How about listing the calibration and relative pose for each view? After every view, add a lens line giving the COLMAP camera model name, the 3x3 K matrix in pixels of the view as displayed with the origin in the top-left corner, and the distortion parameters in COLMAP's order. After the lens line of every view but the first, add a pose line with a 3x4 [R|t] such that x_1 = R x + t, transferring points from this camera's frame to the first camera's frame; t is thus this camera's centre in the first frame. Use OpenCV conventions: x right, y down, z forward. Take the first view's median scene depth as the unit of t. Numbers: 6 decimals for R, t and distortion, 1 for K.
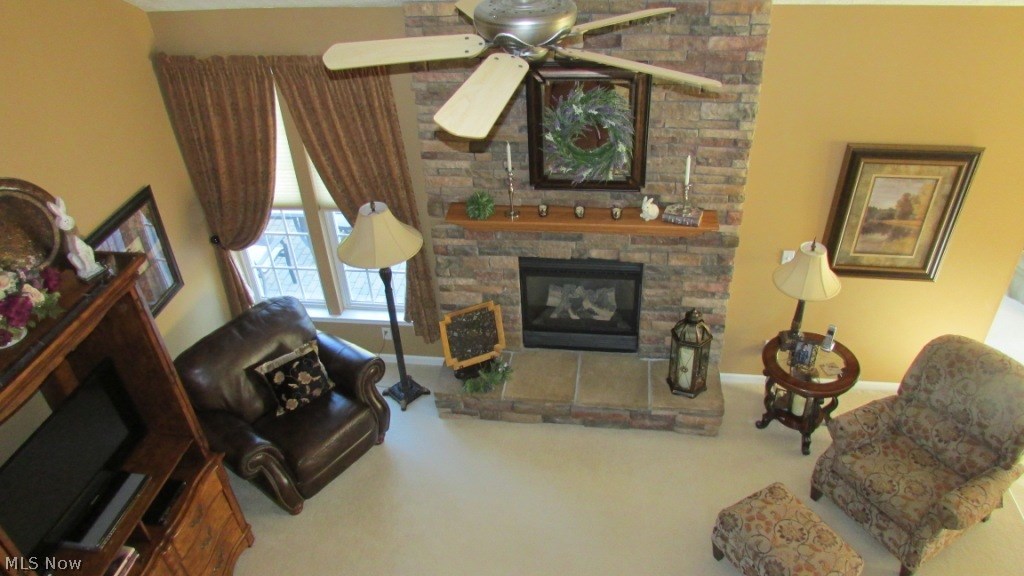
lens RADIAL K [[731.5, 0, 511.3], [0, 731.5, 283.5], [0, 0, 1]] dist [-0.011523, -0.003986]
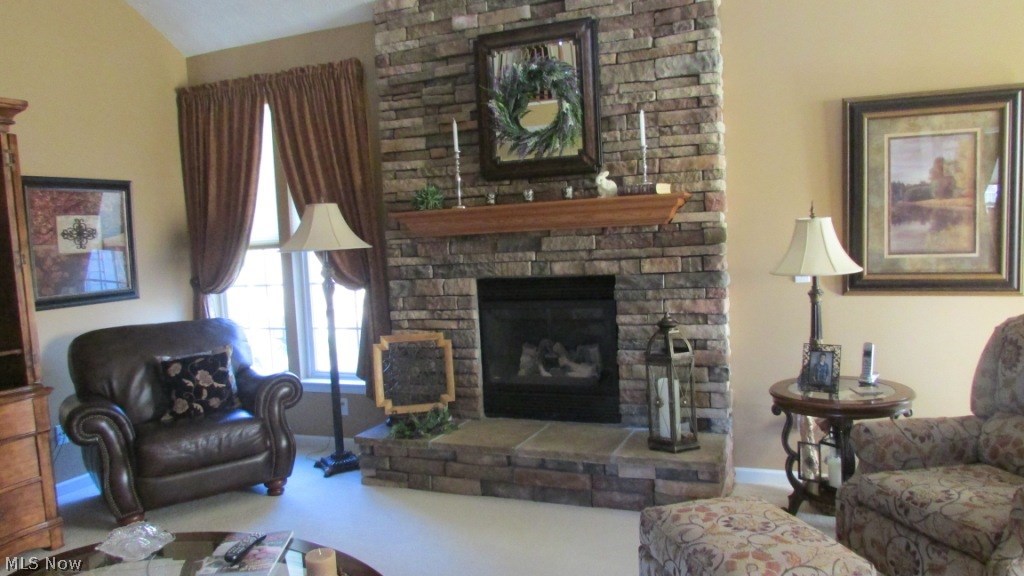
lens RADIAL K [[731.5, 0, 512.5], [0, 731.5, 289.4], [0, 0, 1]] dist [-0.011523, -0.003986]
pose [[0.965624, 0.018200, -0.259304, 0.300320], [-0.146174, 0.862900, -0.483773, 0.418703], [0.214948, 0.505046, 0.835898, 0.321311]]
